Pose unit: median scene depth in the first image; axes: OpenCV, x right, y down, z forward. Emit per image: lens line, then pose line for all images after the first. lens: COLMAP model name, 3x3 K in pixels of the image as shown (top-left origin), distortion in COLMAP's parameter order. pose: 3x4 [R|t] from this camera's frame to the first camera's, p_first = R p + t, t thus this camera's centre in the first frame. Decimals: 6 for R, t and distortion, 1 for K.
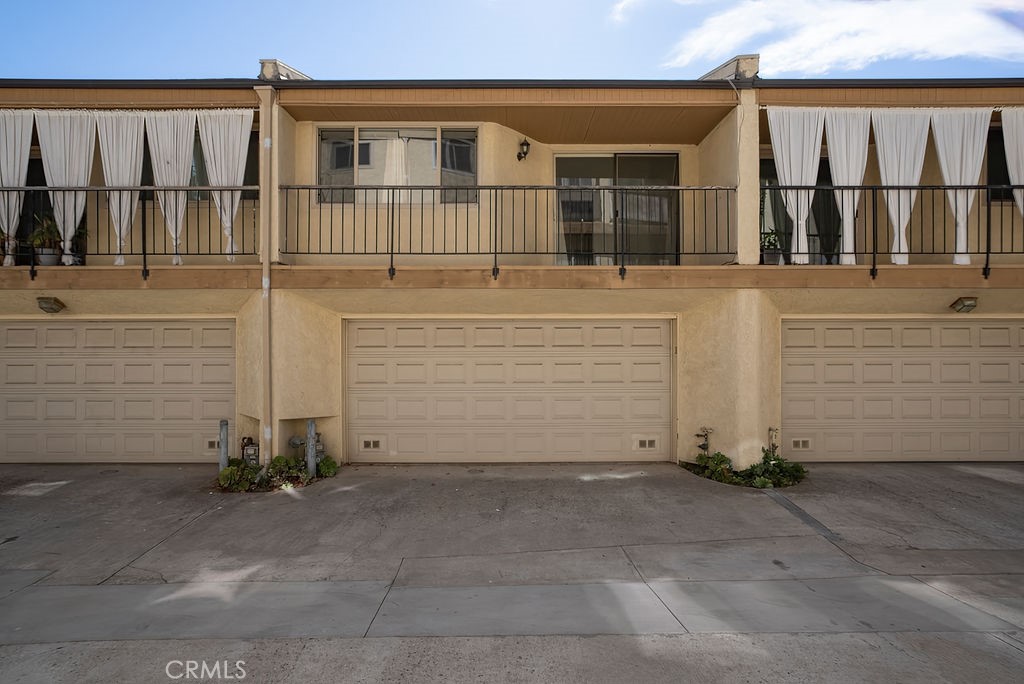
lens RADIAL K [[502.7, 0, 516.0], [0, 502.7, 338.5], [0, 0, 1]] dist [-0.011539, 0.004339]
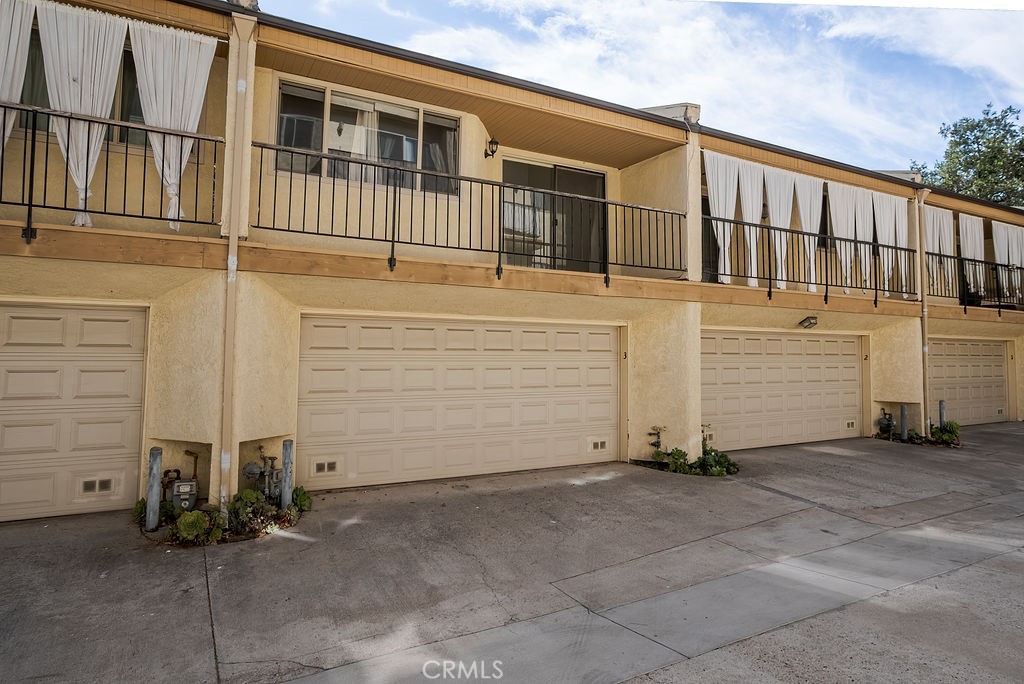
lens RADIAL K [[502.7, 0, 602.7], [0, 502.7, 317.6], [0, 0, 1]] dist [-0.011539, 0.004339]
pose [[0.904467, 0.039608, 0.424700, -0.267033], [-0.017369, 0.998274, -0.056110, 0.004931], [-0.426189, 0.043373, 0.903594, 0.060522]]
